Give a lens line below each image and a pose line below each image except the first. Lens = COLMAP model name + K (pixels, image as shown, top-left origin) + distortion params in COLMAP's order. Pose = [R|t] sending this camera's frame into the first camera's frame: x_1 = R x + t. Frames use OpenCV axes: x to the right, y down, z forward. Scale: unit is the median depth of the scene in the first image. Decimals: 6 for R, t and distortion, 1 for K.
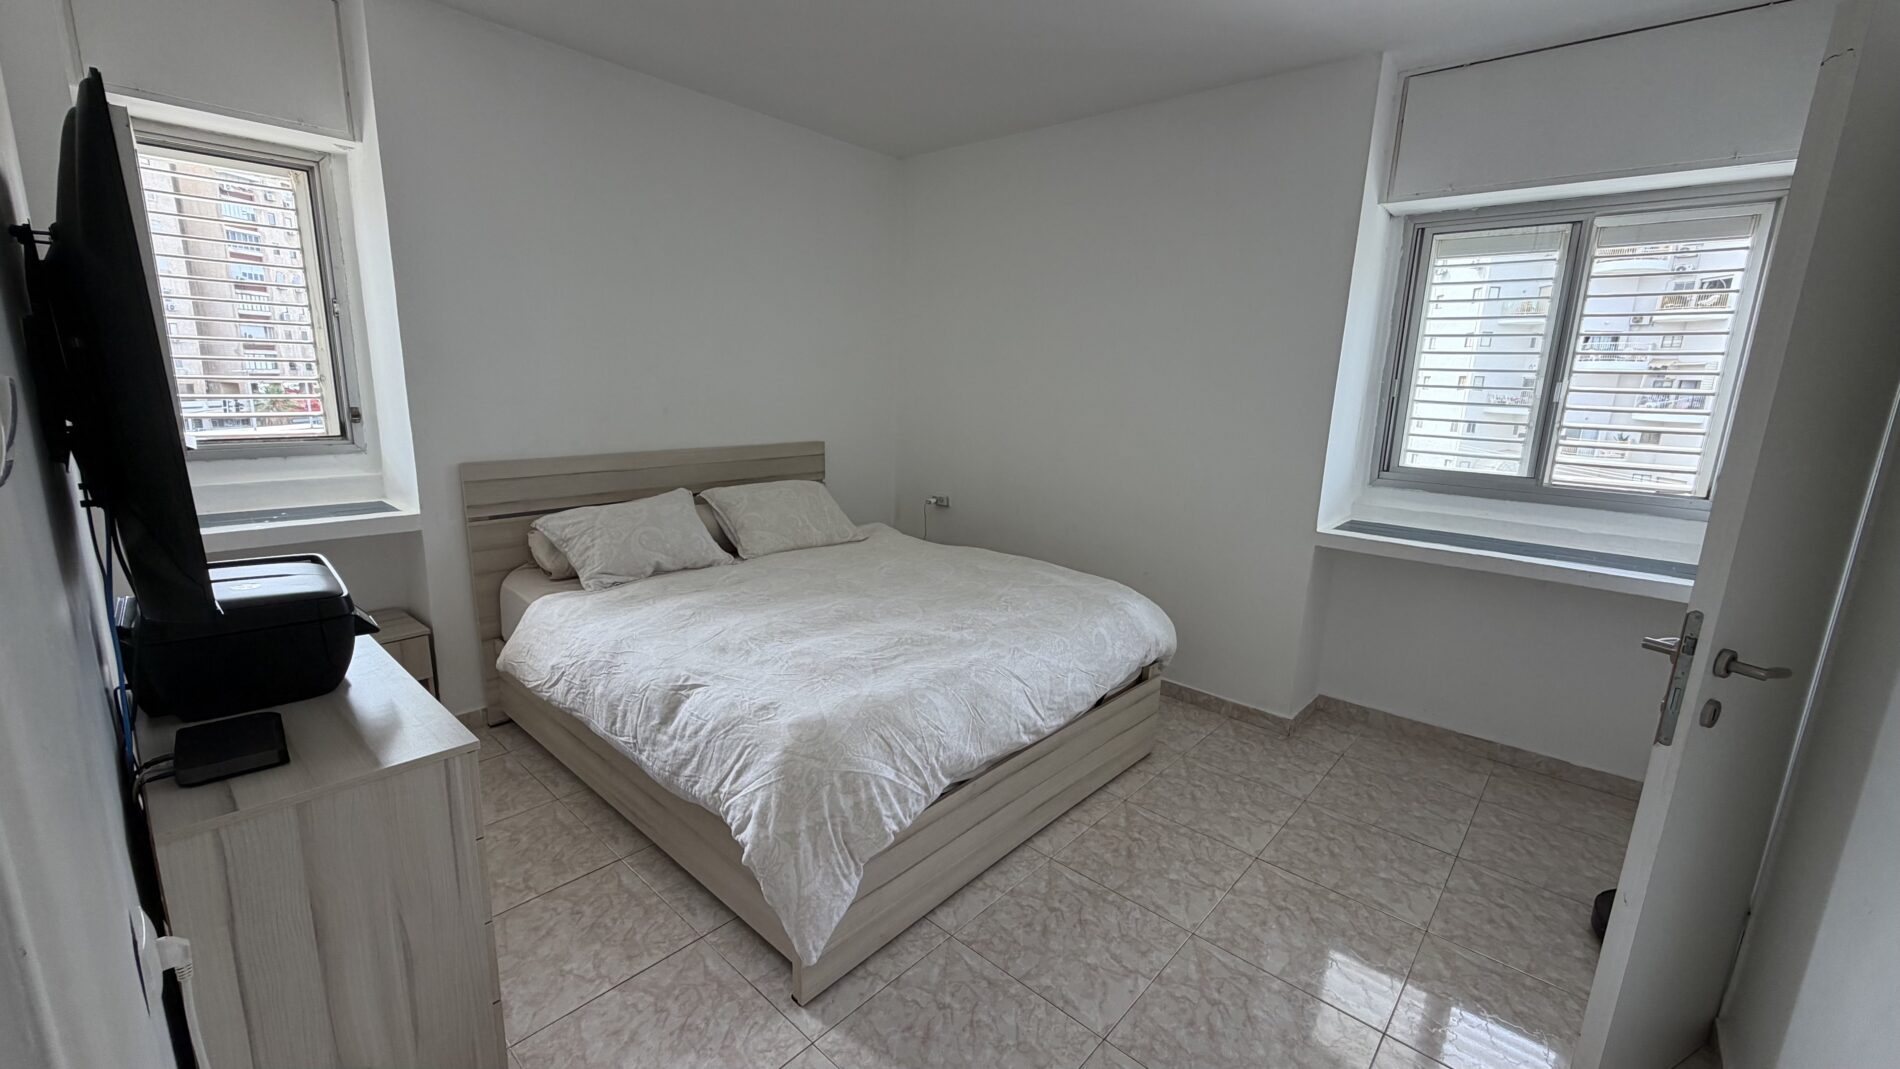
lens RADIAL K [[755.5, 0, 946.2], [0, 755.5, 540.3], [0, 0, 1]] dist [0.001731, 0.000492]
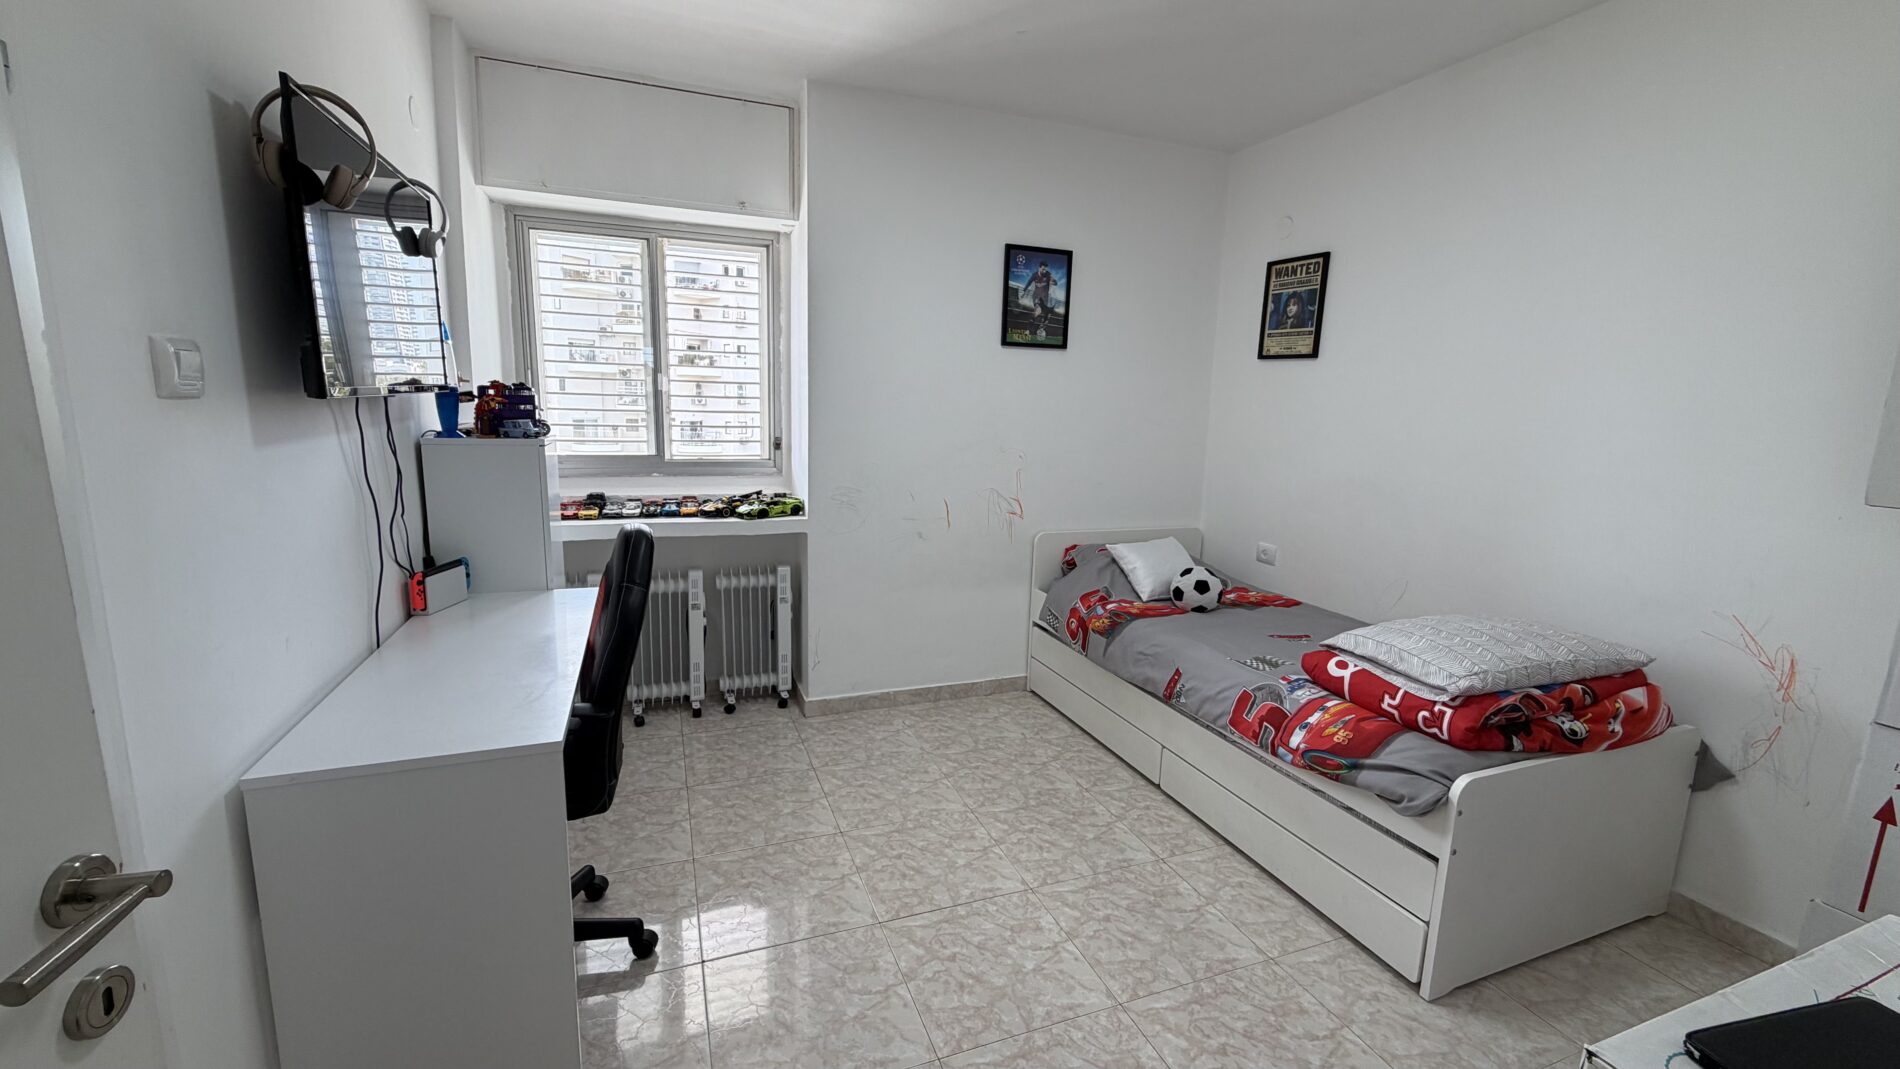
lens RADIAL K [[755.5, 0, 946.2], [0, 755.5, 540.3], [0, 0, 1]] dist [0.001731, 0.000492]
pose [[0.457242, -0.184053, 0.870089, -0.100644], [0.170237, 0.978373, 0.117497, -0.021856], [-0.872897, 0.094397, 0.478686, 0.089333]]
